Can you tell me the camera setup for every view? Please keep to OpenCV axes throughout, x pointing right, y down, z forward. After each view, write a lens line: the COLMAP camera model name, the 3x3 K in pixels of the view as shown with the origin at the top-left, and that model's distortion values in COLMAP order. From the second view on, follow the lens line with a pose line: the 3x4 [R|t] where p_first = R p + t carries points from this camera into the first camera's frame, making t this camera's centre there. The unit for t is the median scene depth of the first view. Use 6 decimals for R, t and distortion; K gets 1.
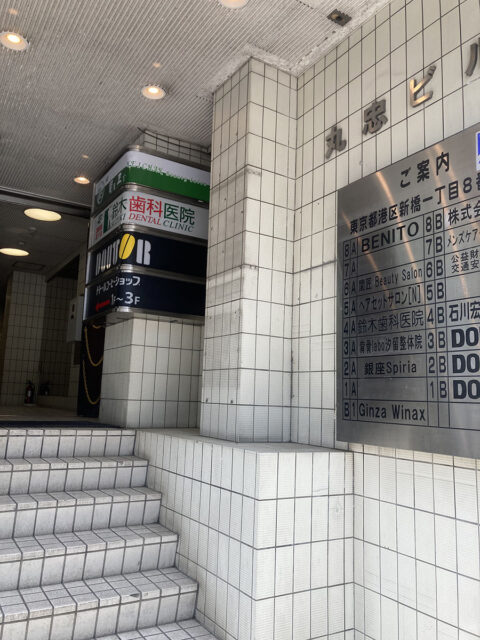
lens RADIAL K [[522.0, 0, 238.3], [0, 522.0, 318.5], [0, 0, 1]] dist [0.045347, -0.042129]
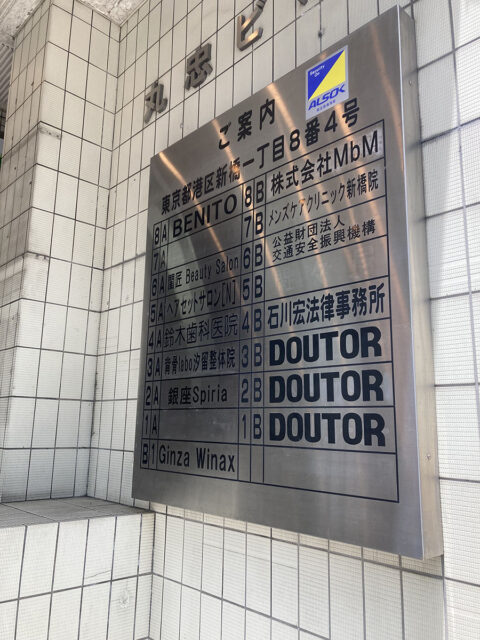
lens RADIAL K [[522.0, 0, 238.9], [0, 522.0, 321.0], [0, 0, 1]] dist [0.045347, -0.042129]
pose [[0.980216, 0.024891, 0.196359, 0.177170], [-0.016932, 0.998970, -0.042110, 0.019572], [-0.197204, 0.037952, 0.979628, 0.251913]]
